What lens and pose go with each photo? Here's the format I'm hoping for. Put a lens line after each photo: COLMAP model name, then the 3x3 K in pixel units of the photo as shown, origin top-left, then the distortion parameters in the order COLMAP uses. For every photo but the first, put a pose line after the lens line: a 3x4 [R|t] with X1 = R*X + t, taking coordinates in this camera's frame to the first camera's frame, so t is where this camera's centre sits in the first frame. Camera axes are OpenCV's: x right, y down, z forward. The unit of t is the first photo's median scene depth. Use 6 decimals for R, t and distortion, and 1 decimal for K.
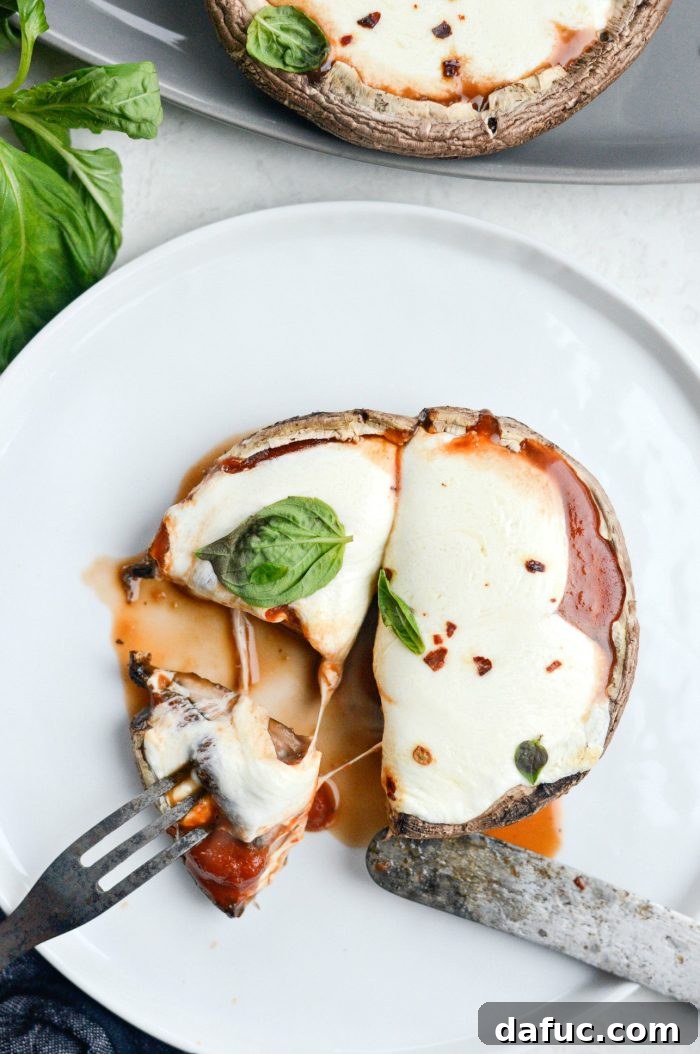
lens RADIAL K [[1652.4, 0, 350.0], [0, 1652.4, 527.0], [0, 0, 1]] dist [-0.103723, 0.141729]
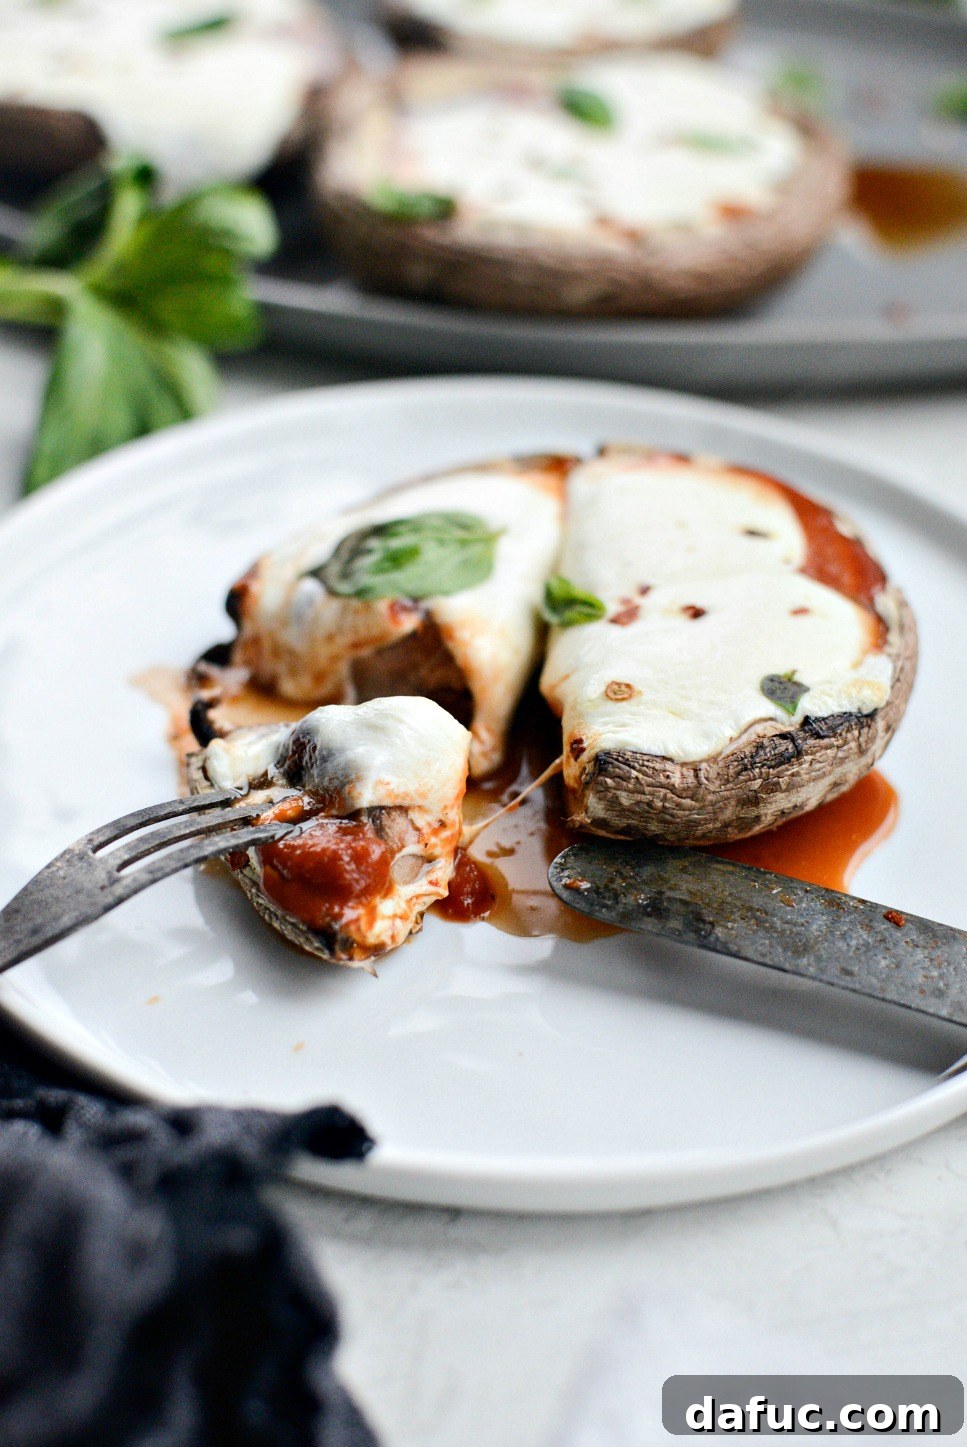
lens RADIAL K [[2268.6, 0, 483.5], [0, 2268.6, 723.5], [0, 0, 1]] dist [-0.103723, 0.141729]
pose [[0.999656, -0.018642, 0.018475, -0.030020], [0.026126, 0.639593, -0.768270, 0.832596], [0.002506, 0.768488, 0.639859, 0.404427]]
